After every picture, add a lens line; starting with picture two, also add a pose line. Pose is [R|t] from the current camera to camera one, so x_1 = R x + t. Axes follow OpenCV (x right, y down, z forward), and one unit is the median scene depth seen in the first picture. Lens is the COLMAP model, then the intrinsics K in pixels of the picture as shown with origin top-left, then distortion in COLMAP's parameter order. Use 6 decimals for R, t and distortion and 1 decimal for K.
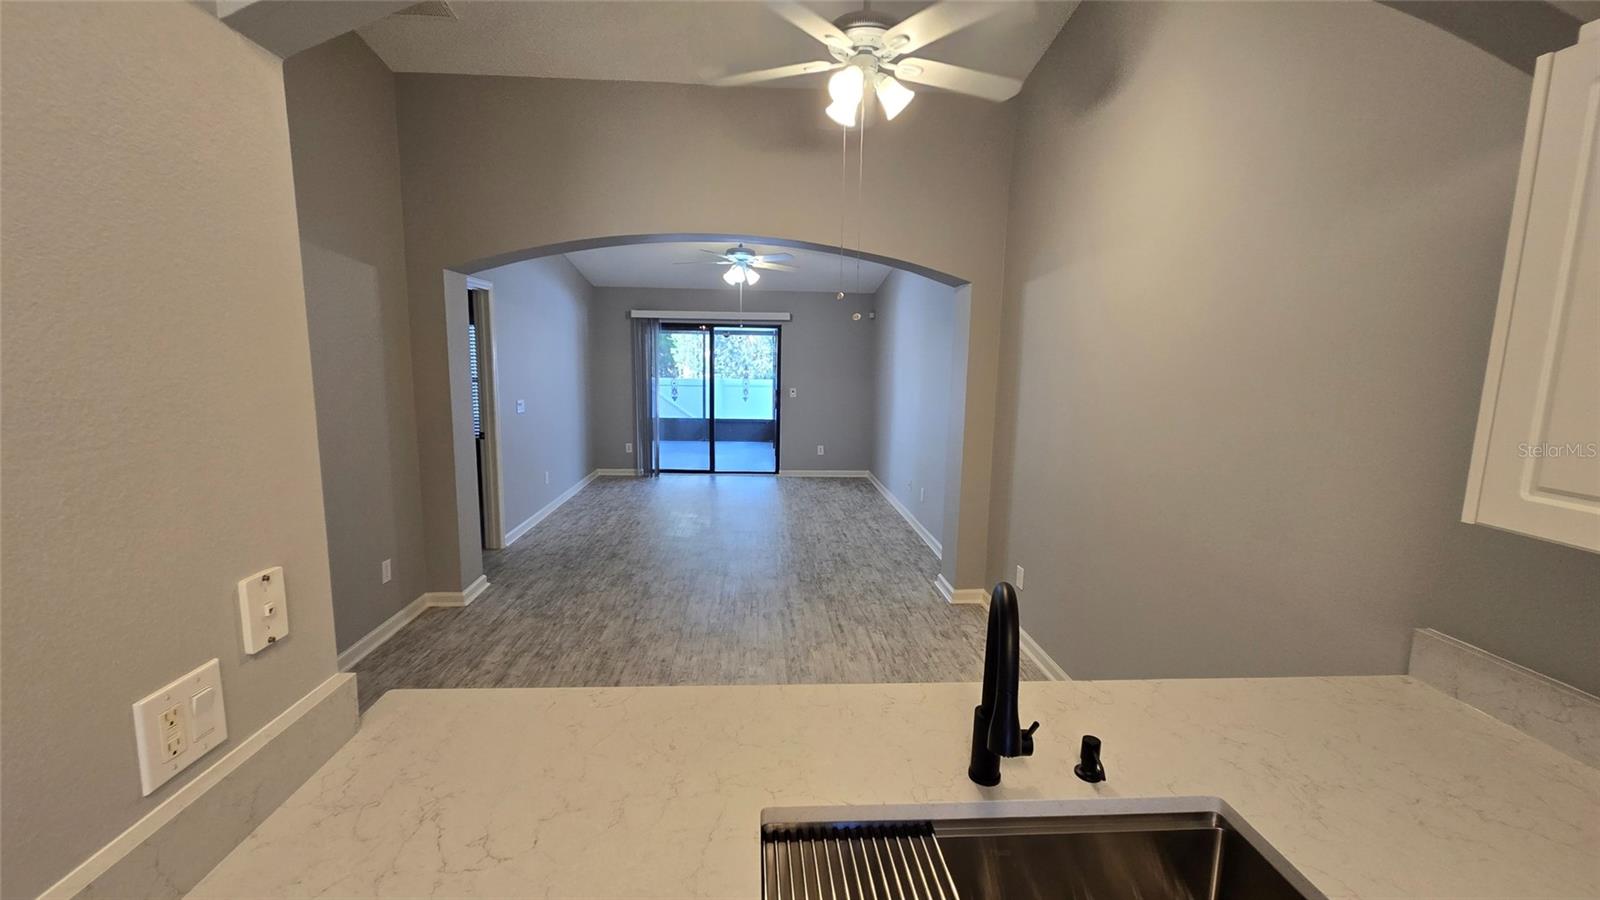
lens RADIAL K [[651.5, 0, 795.8], [0, 651.5, 450.0], [0, 0, 1]] dist [0.001499, 0.000782]
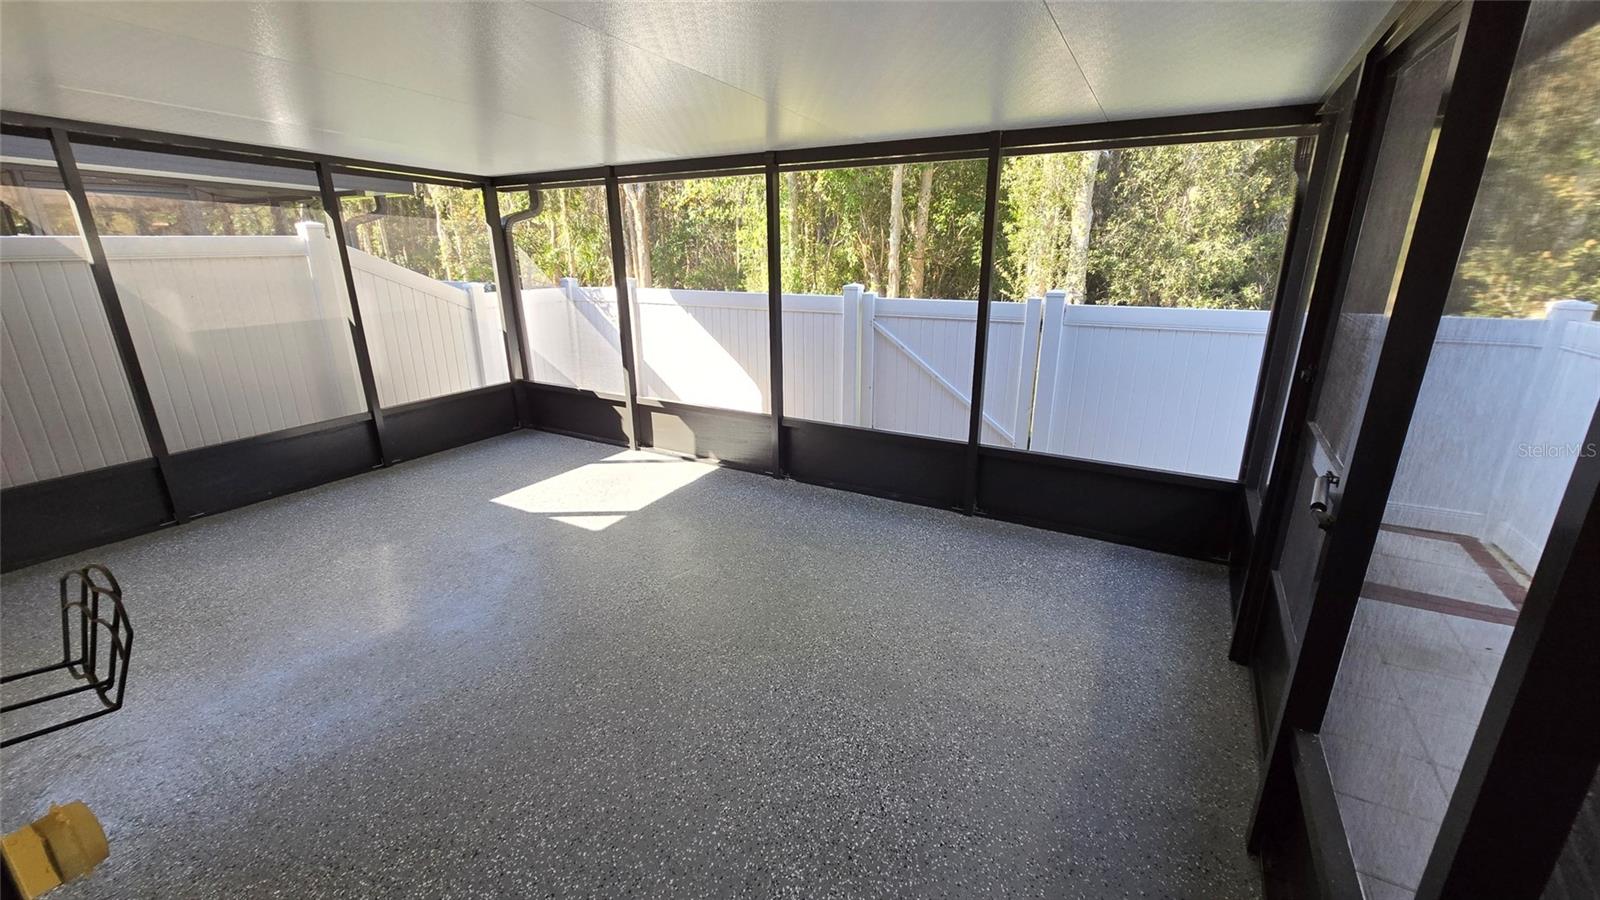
lens RADIAL K [[651.5, 0, 795.8], [0, 651.5, 450.0], [0, 0, 1]] dist [0.001499, 0.000782]
pose [[0.830551, 0.145283, -0.537660, -0.113911], [-0.053806, 0.981793, 0.182177, -0.257264], [0.554338, -0.122378, 0.823245, 1.839820]]
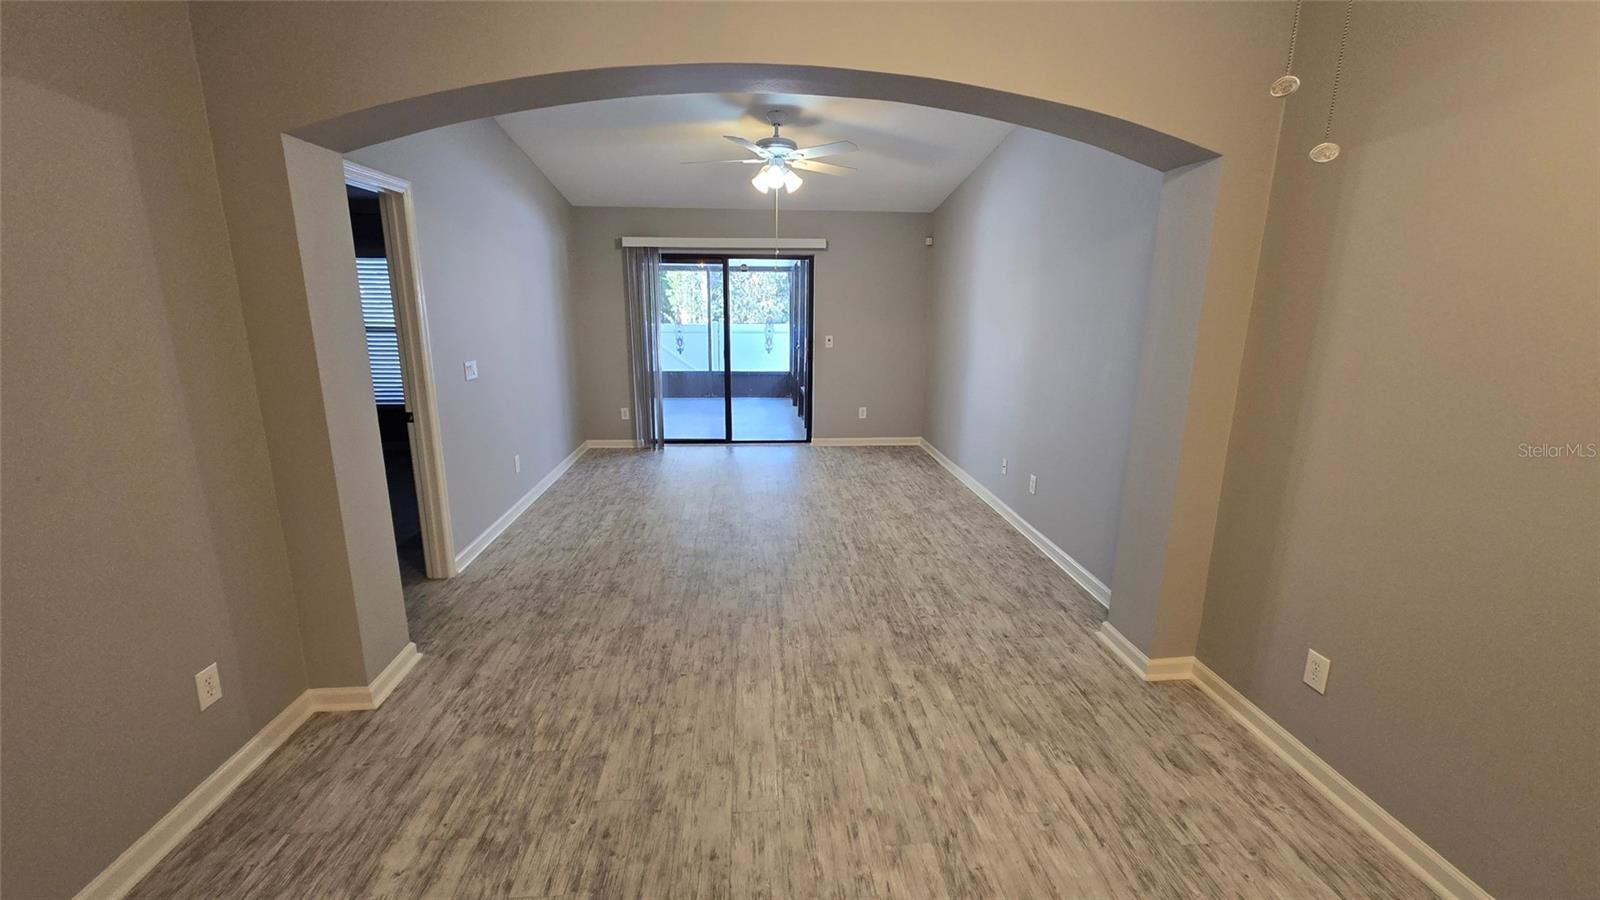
lens RADIAL K [[649.7, 0, 796.5], [0, 649.7, 446.7], [0, 0, 1]] dist [-0.000182, 0.000079]
pose [[0.999841, -0.013549, 0.011585, -0.099782], [0.012556, 0.996563, 0.081883, -0.046127], [-0.012655, -0.081725, 0.996575, 0.358114]]
